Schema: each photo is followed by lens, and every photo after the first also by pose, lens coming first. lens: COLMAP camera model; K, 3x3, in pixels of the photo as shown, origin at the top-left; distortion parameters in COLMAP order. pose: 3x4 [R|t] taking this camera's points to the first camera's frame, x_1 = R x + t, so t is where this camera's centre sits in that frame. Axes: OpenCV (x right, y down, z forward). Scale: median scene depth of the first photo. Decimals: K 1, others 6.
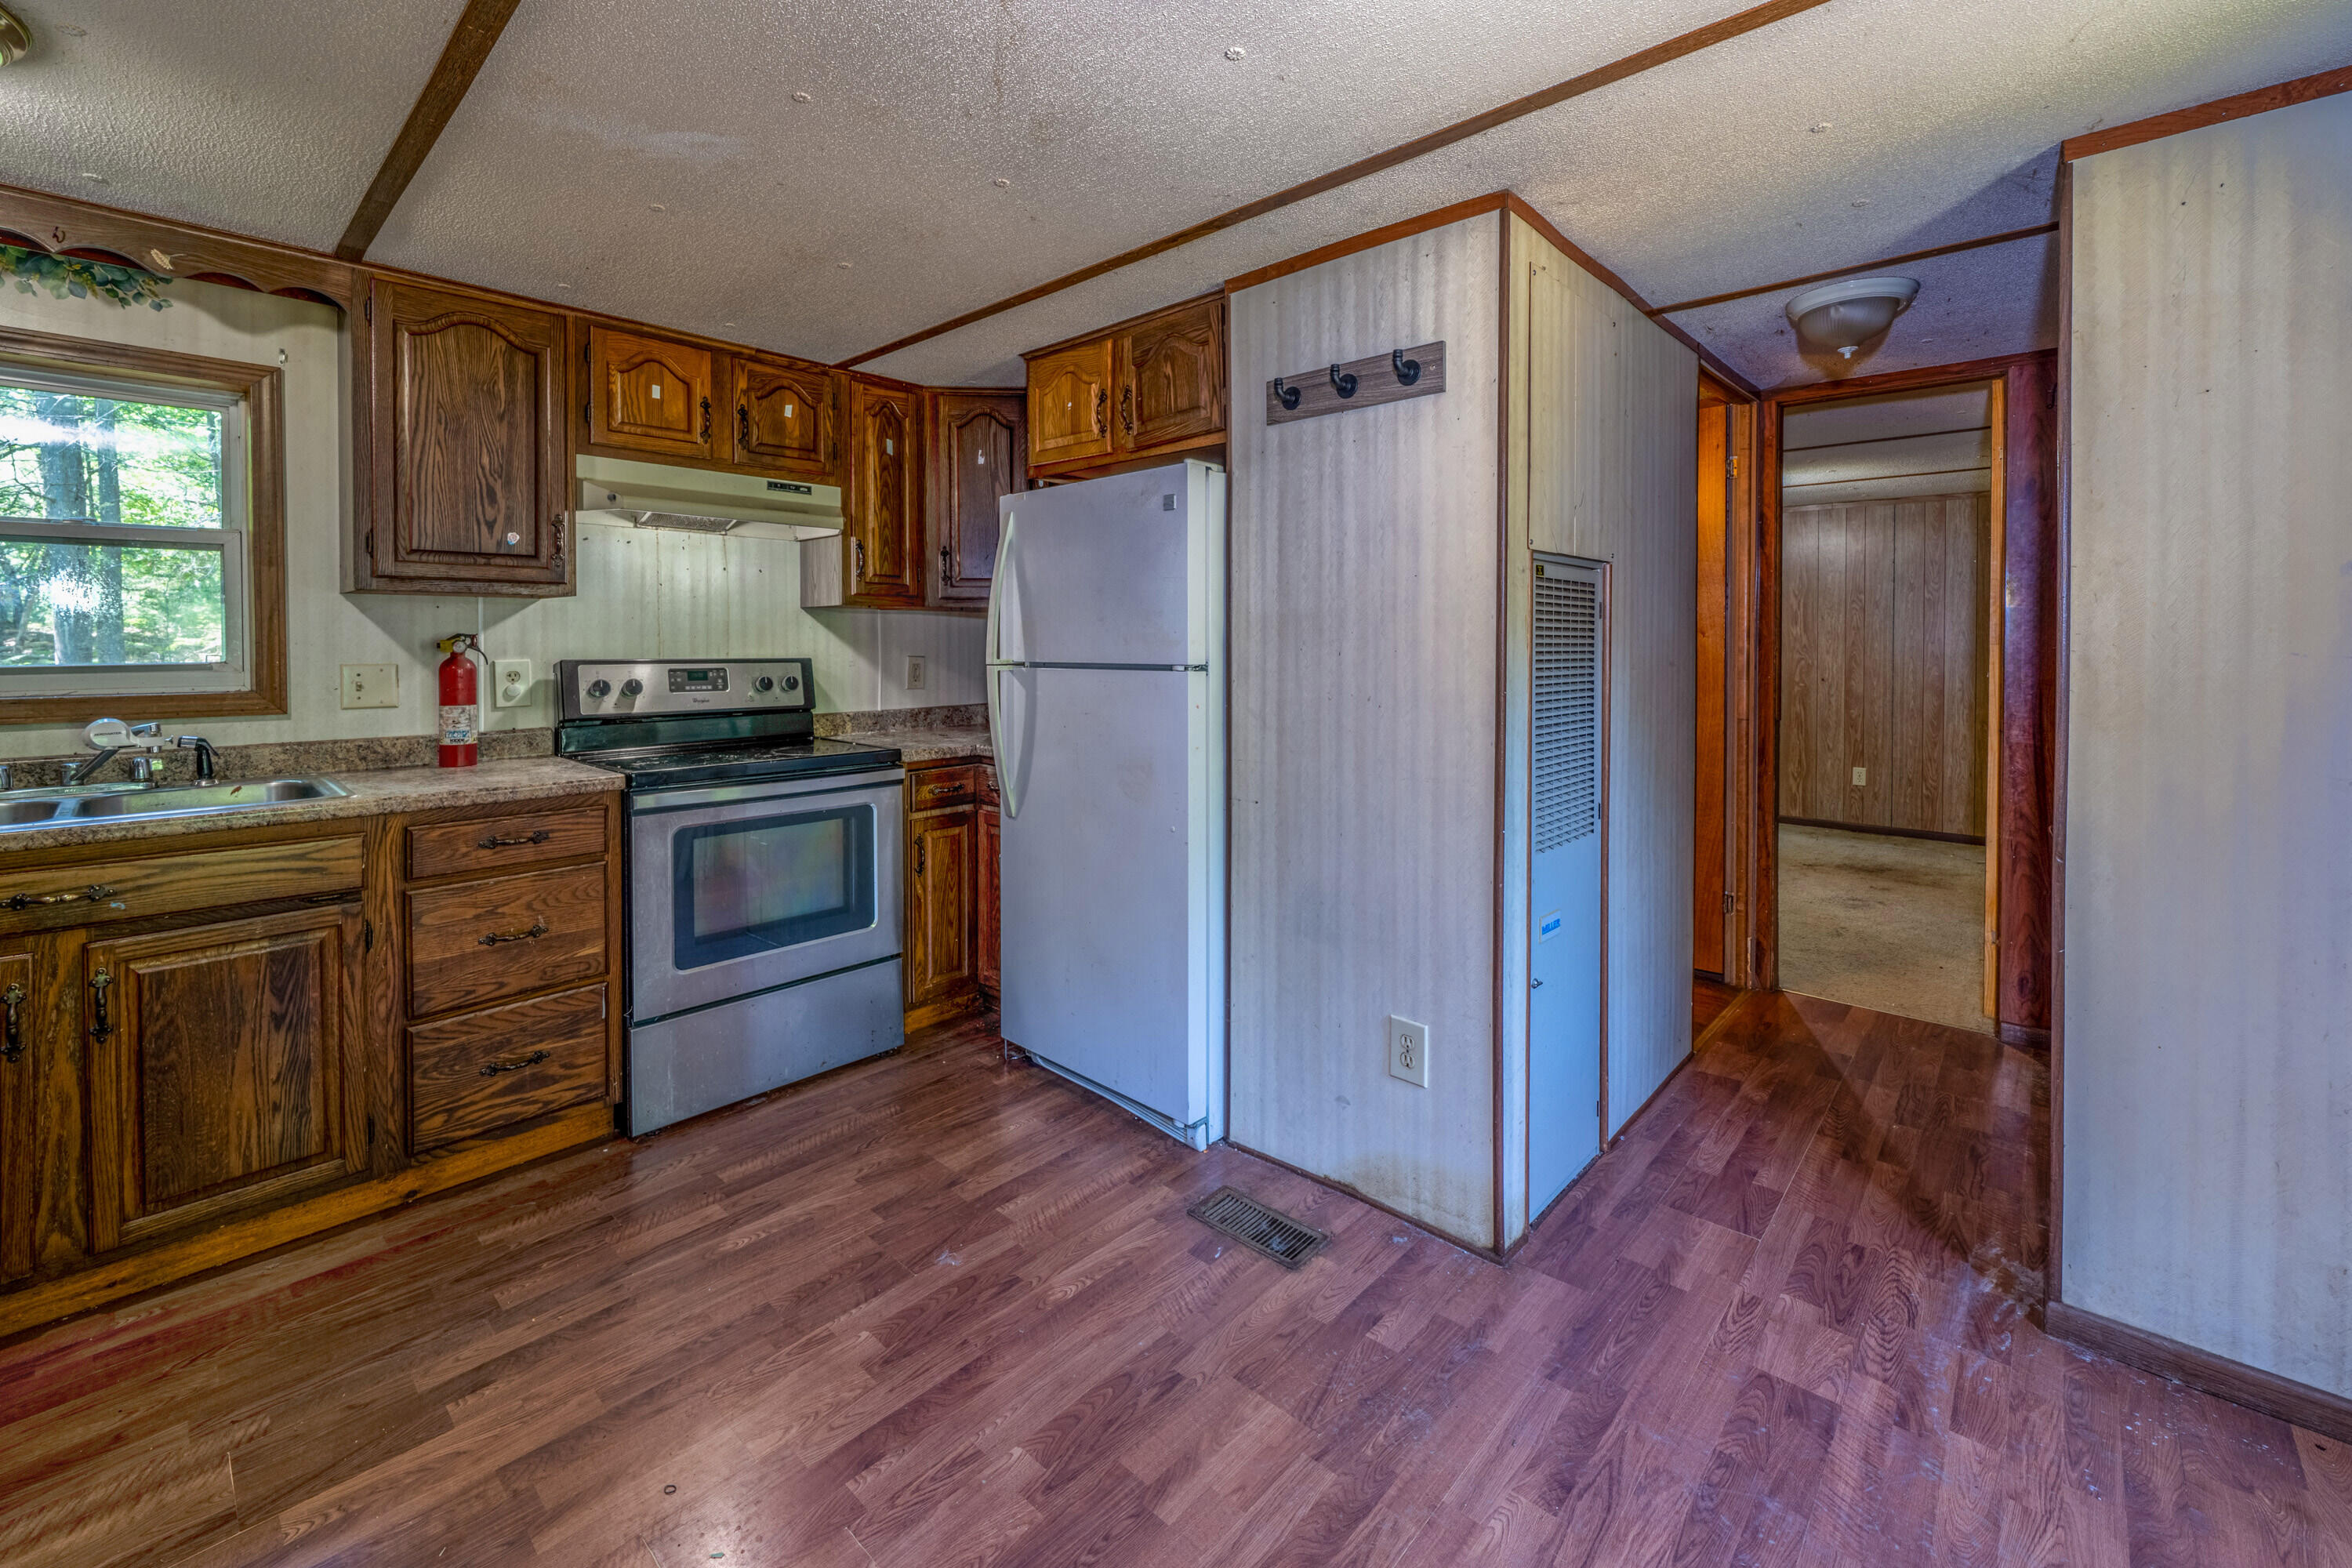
lens RADIAL K [[967.8, 0, 1178.5], [0, 967.8, 662.7], [0, 0, 1]] dist [-0.001643, 0.000031]
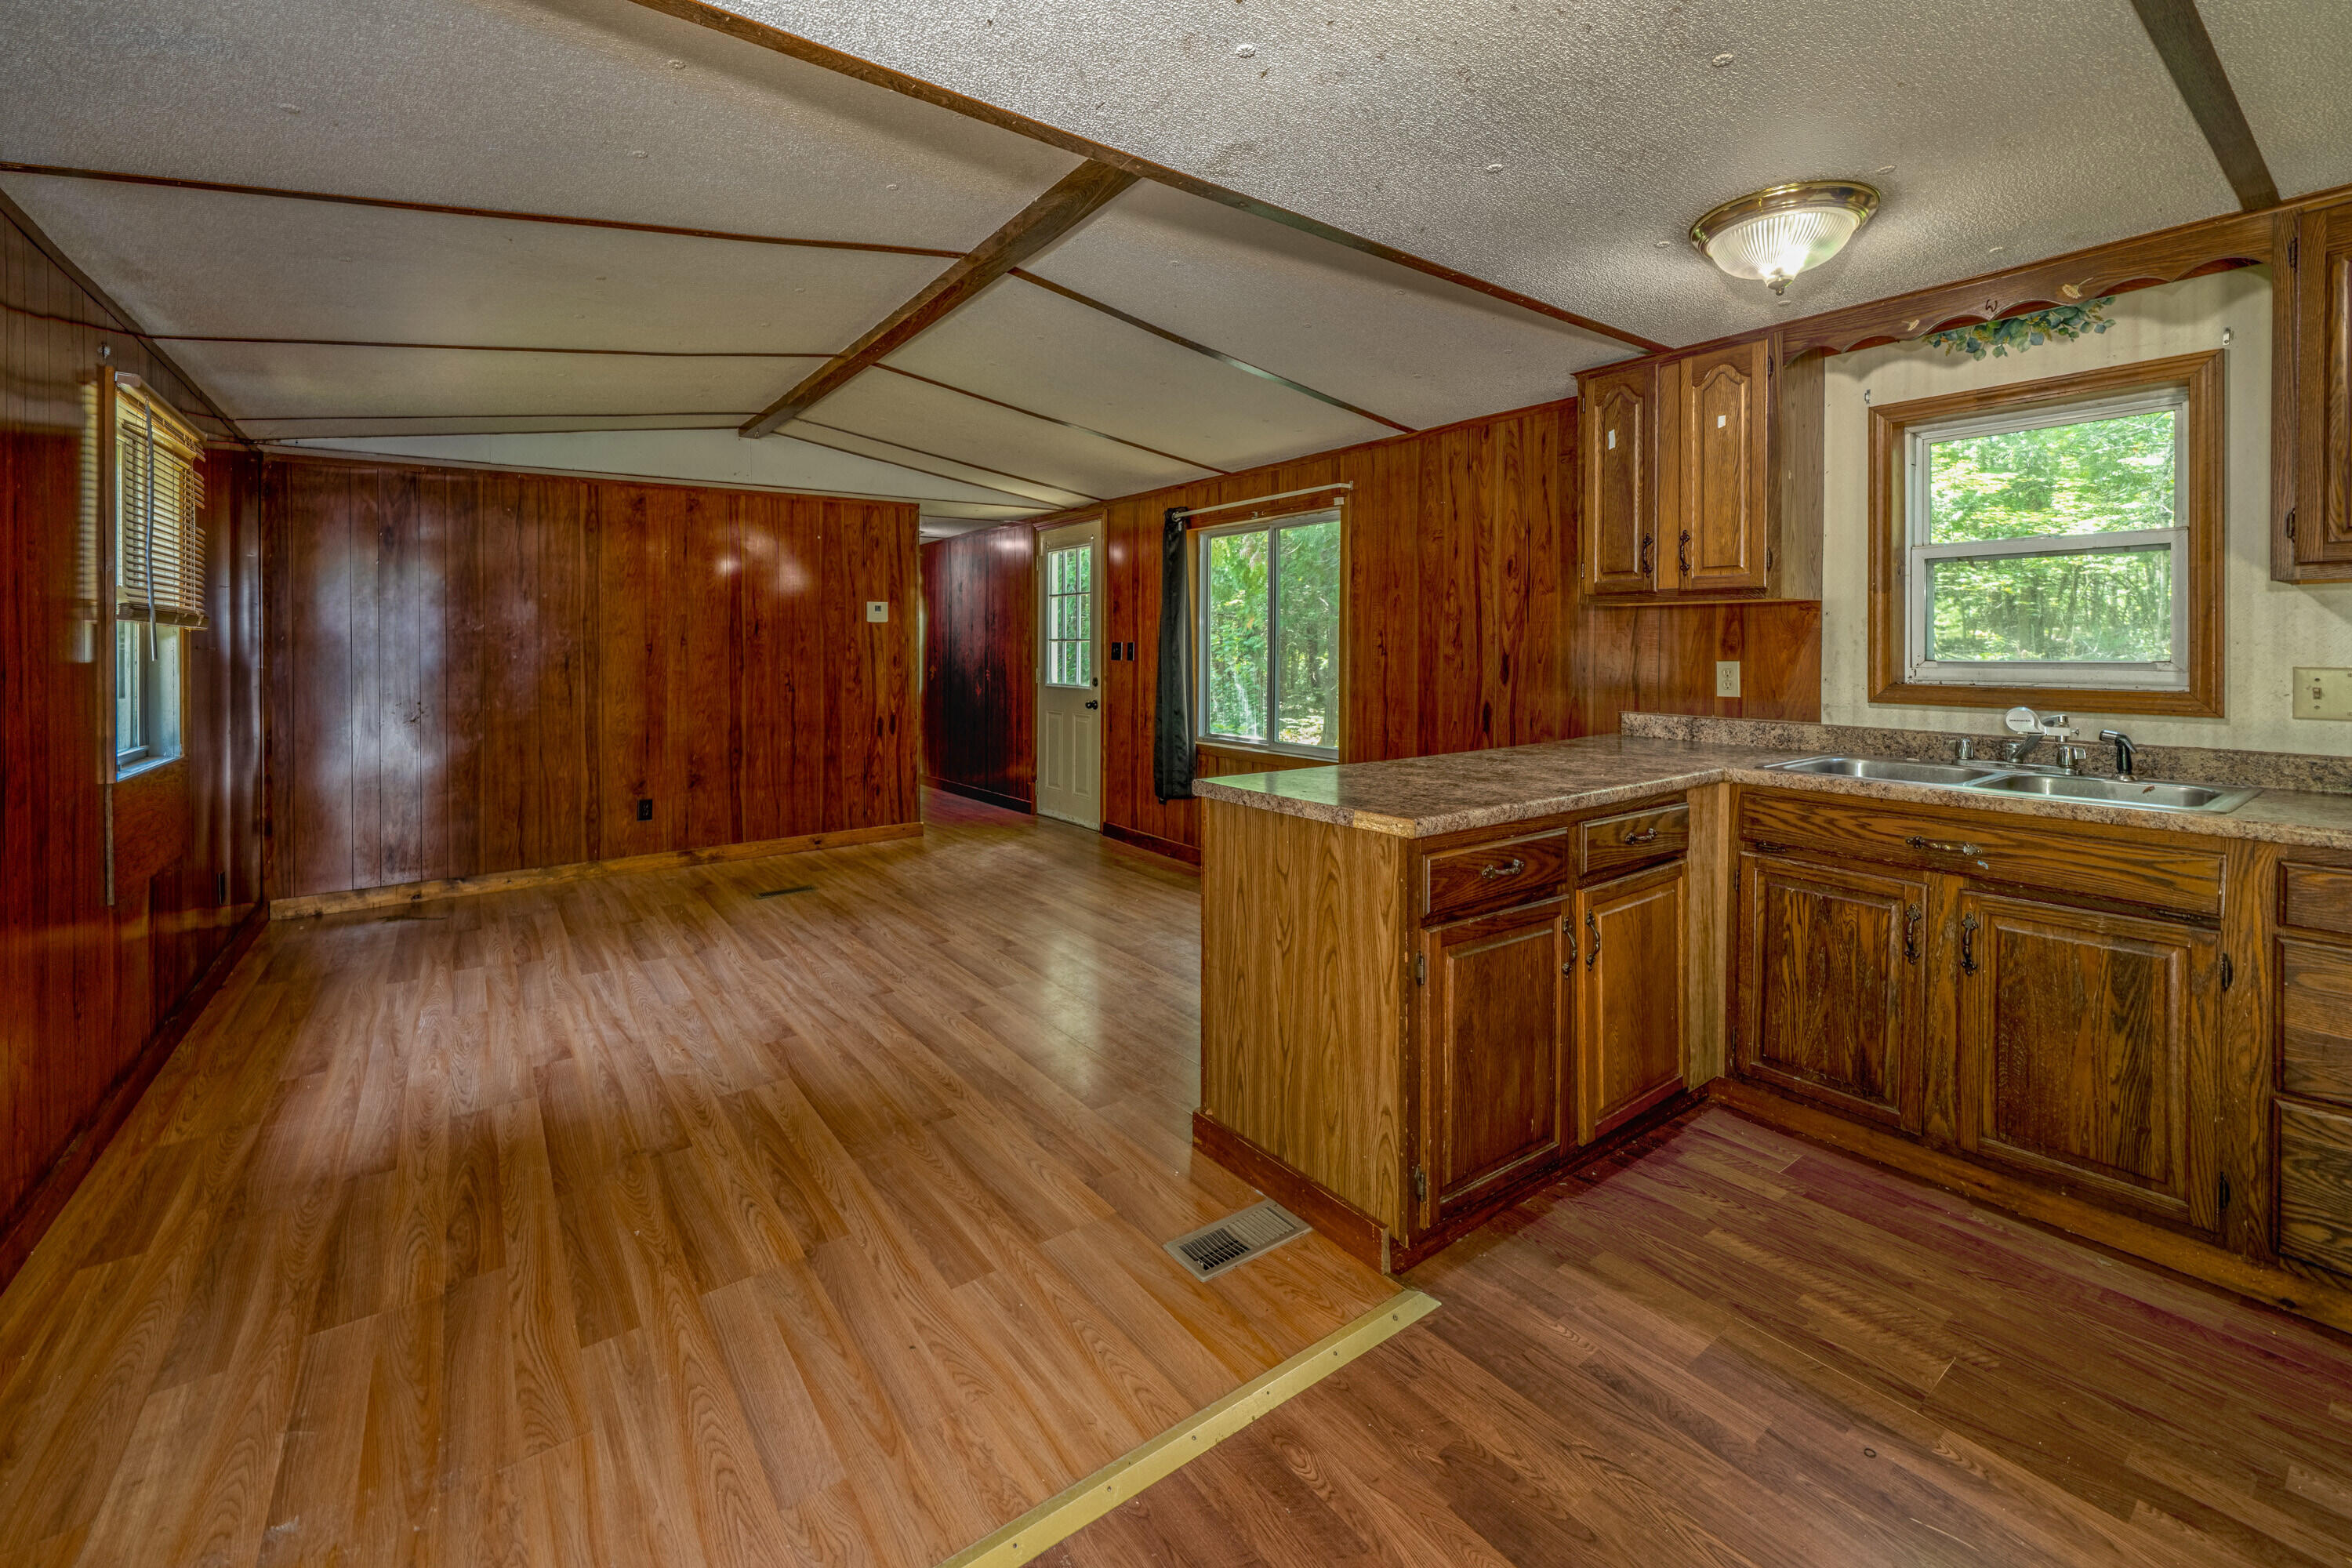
lens RADIAL K [[964.2, 0, 1174.6], [0, 964.2, 649.9], [0, 0, 1]] dist [-0.001883, -0.000019]
pose [[-0.186808, 0.008105, -0.982363, 0.181377], [-0.019196, 0.999745, 0.011899, -0.004747], [0.982209, 0.021080, -0.186604, 0.184860]]
